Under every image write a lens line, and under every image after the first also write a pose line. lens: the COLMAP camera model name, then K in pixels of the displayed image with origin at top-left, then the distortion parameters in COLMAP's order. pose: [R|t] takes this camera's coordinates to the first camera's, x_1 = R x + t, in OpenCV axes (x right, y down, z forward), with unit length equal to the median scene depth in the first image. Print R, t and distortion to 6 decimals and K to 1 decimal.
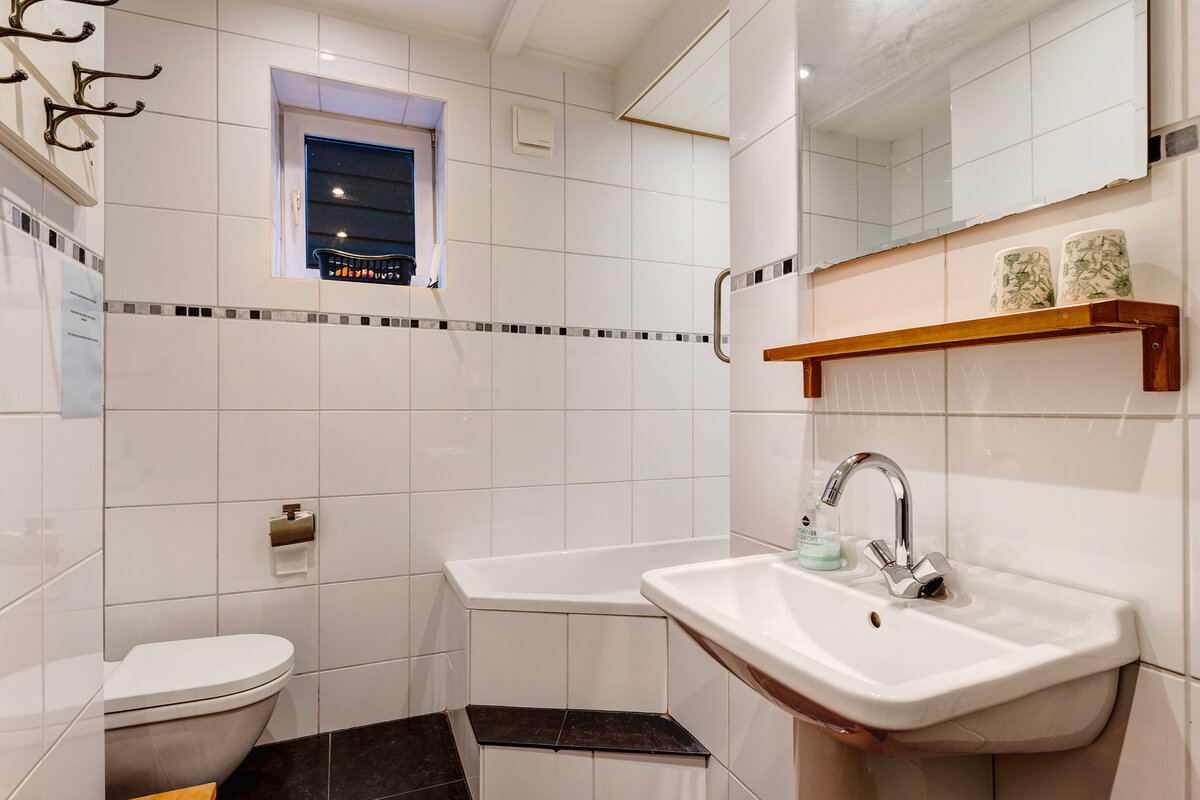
lens RADIAL K [[602.4, 0, 600.0], [0, 602.4, 400.0], [0, 0, 1]] dist [0.000160, -0.001203]
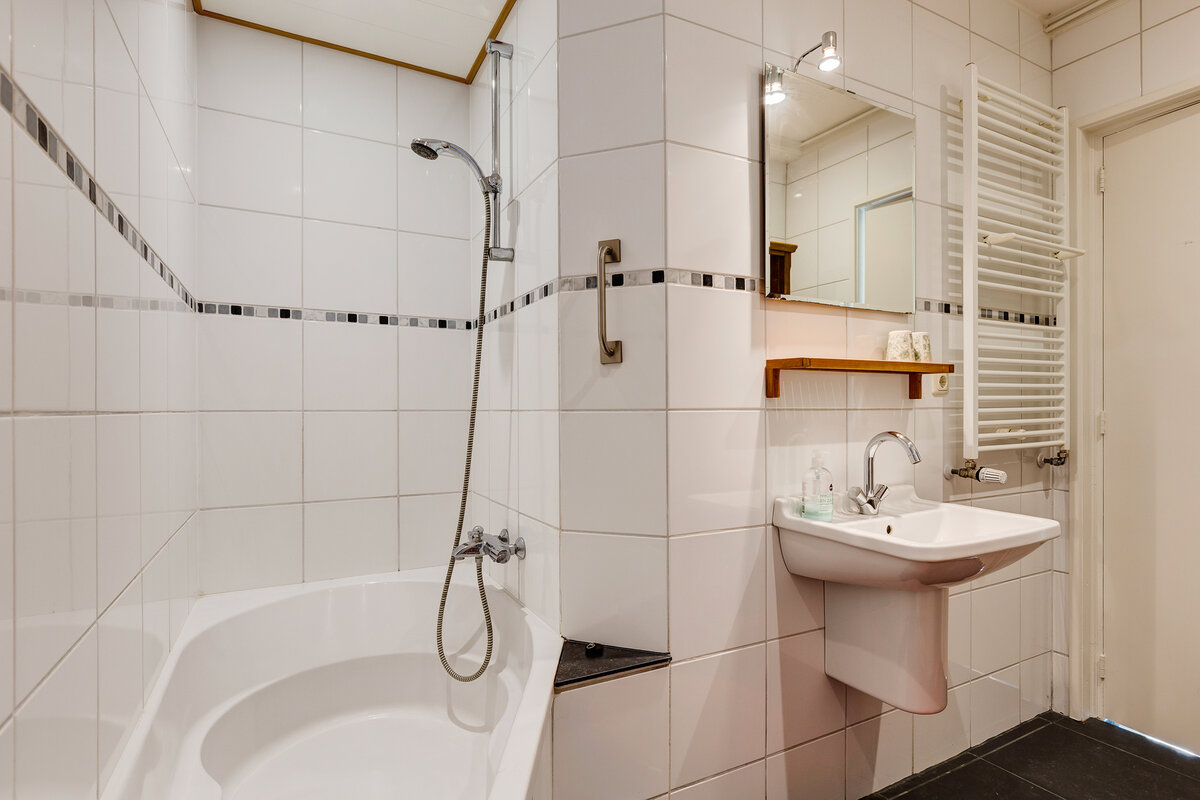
lens RADIAL K [[602.4, 0, 600.0], [0, 602.4, 400.0], [0, 0, 1]] dist [0.000160, -0.001203]
pose [[-0.086744, 0.008521, 0.996194, -0.914469], [-0.009736, 0.999908, -0.009400, 0.016850], [-0.996183, -0.010514, -0.086653, 1.531965]]
